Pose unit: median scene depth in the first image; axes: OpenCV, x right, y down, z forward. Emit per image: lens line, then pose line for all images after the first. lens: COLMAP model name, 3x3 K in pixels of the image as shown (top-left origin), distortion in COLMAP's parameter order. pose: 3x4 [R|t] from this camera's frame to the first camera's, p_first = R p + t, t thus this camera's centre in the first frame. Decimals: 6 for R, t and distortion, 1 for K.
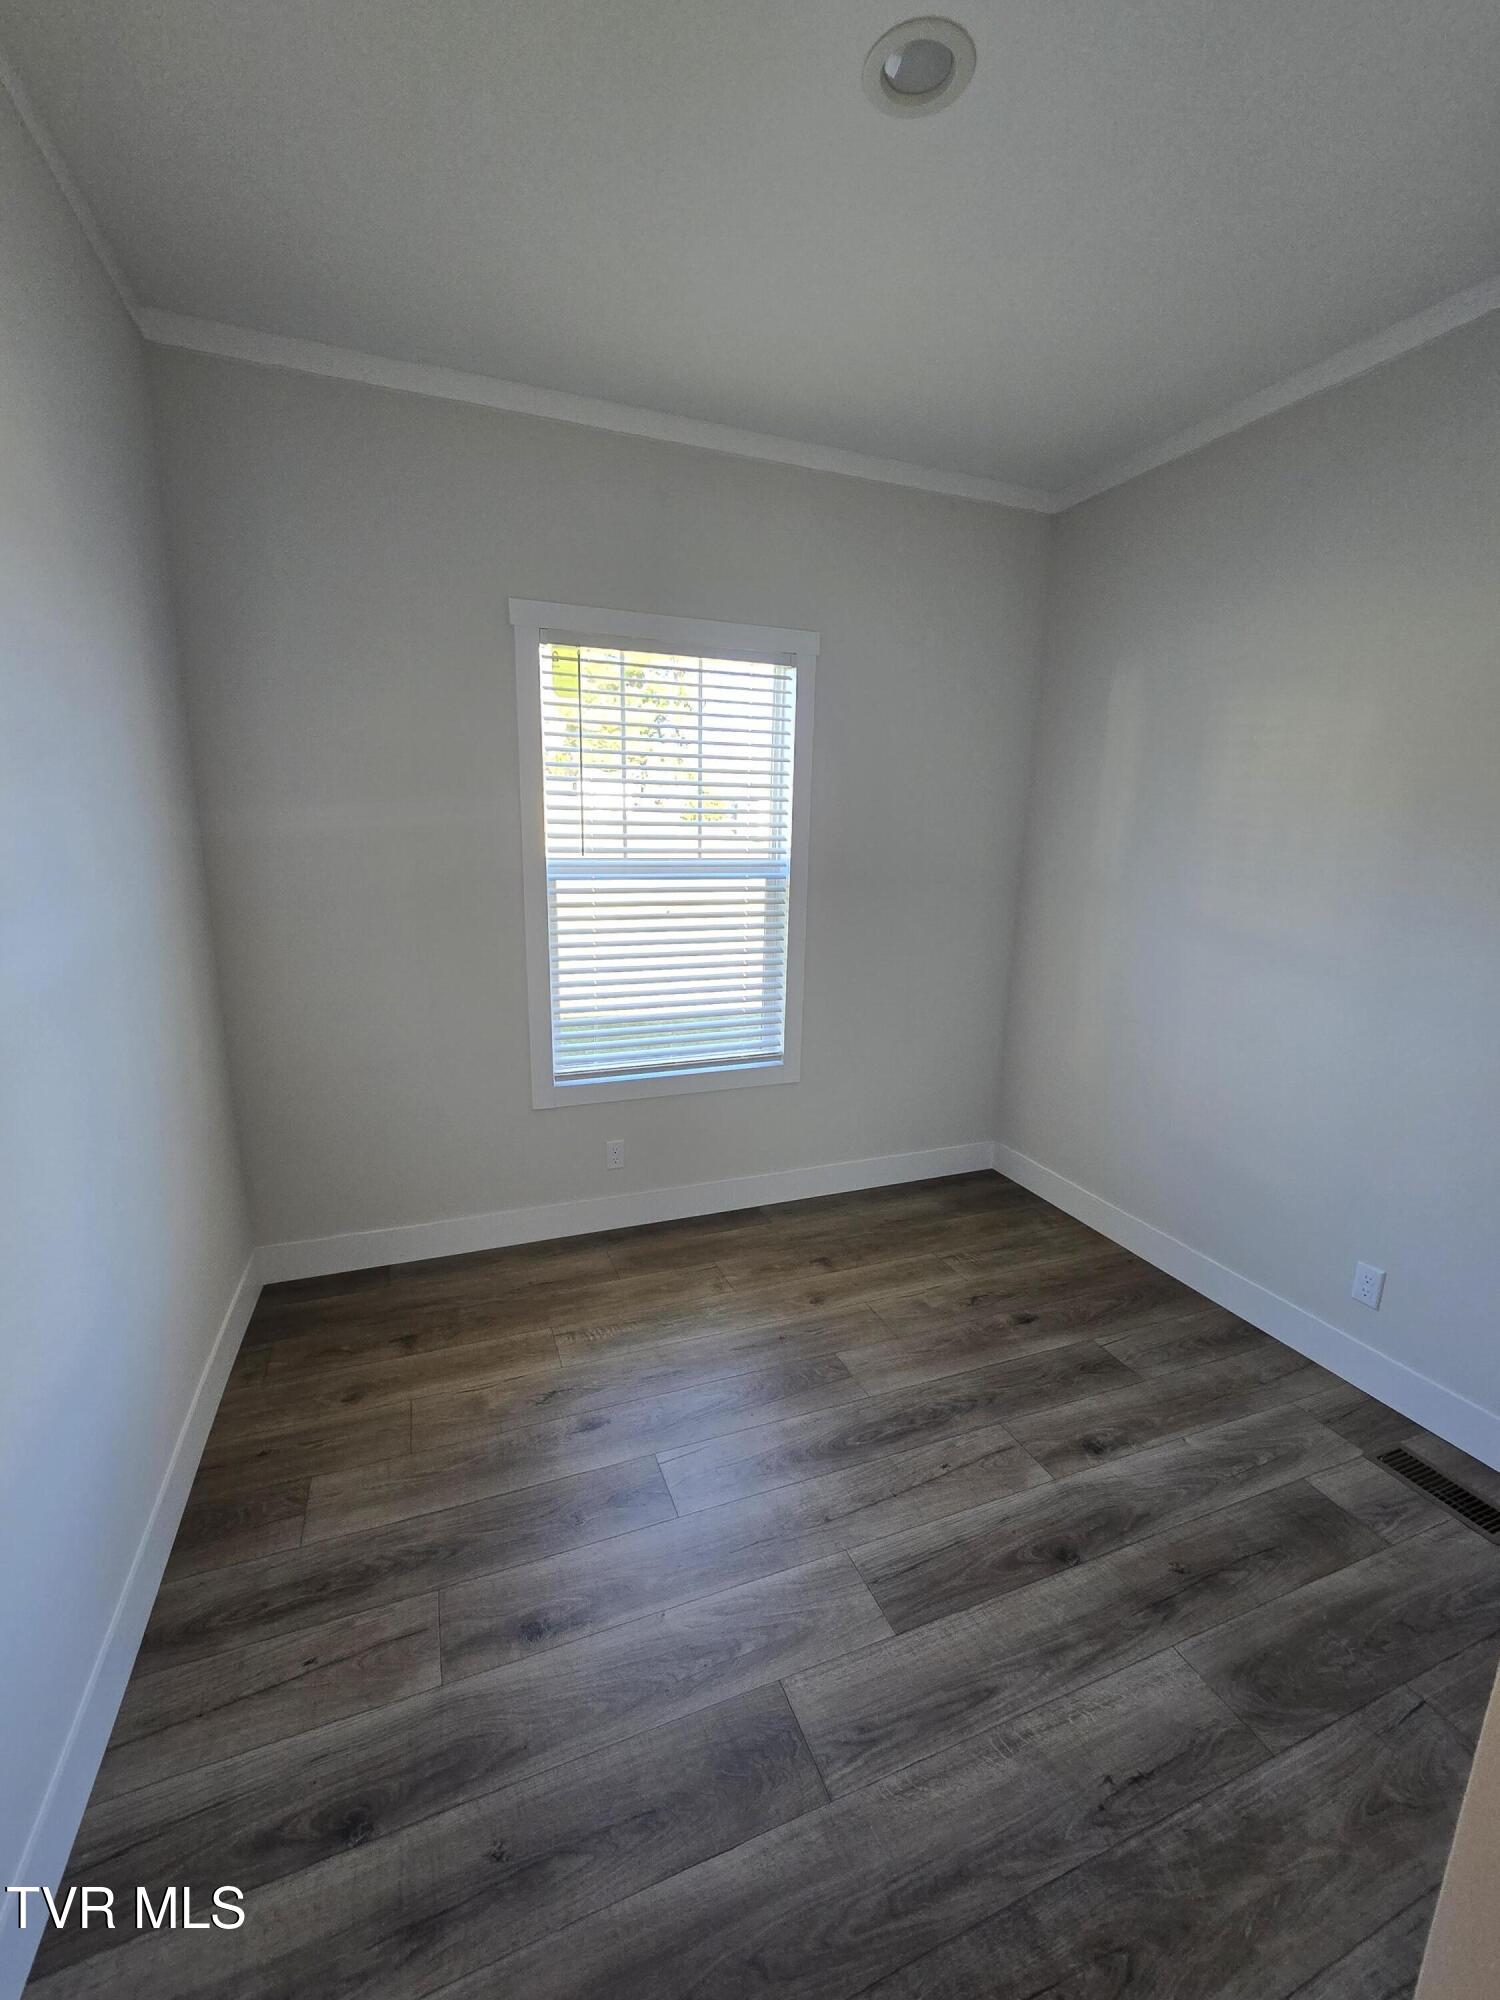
lens RADIAL K [[826.7, 0, 751.9], [0, 826.7, 1045.0], [0, 0, 1]] dist [-0.012980, 0.006570]
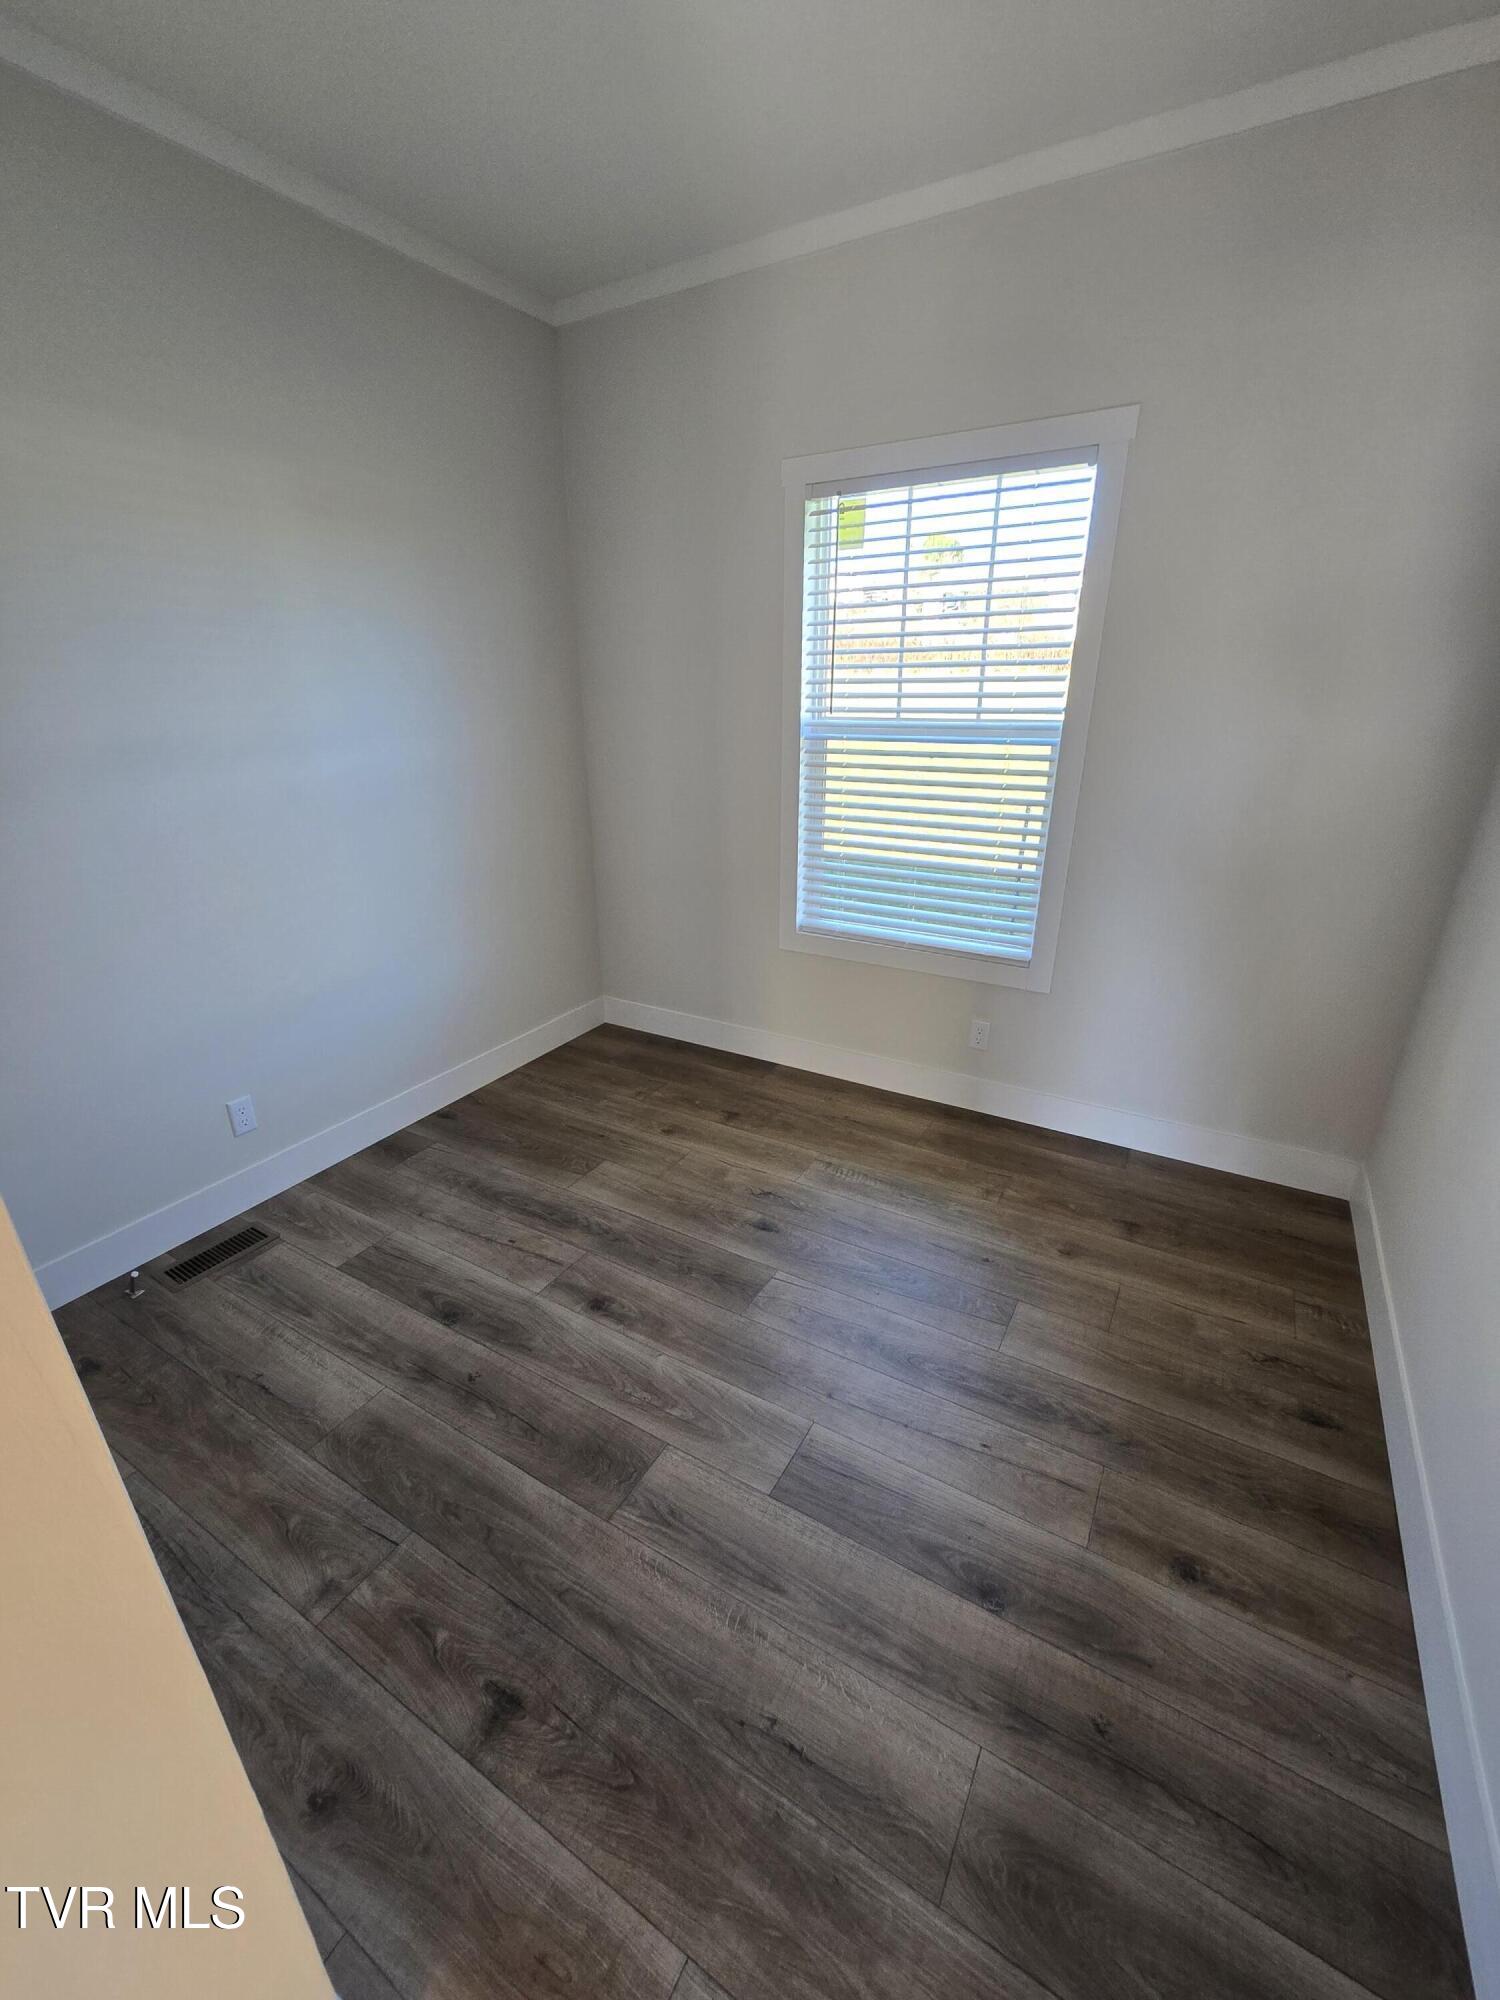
lens RADIAL K [[826.7, 0, 720.8], [0, 826.7, 1028.7], [0, 0, 1]] dist [-0.012980, 0.006570]
pose [[0.602504, 0.285020, -0.745488, 0.742326], [-0.185694, 0.958488, 0.216377, -0.059723], [0.776213, 0.008064, 0.630419, 0.292224]]
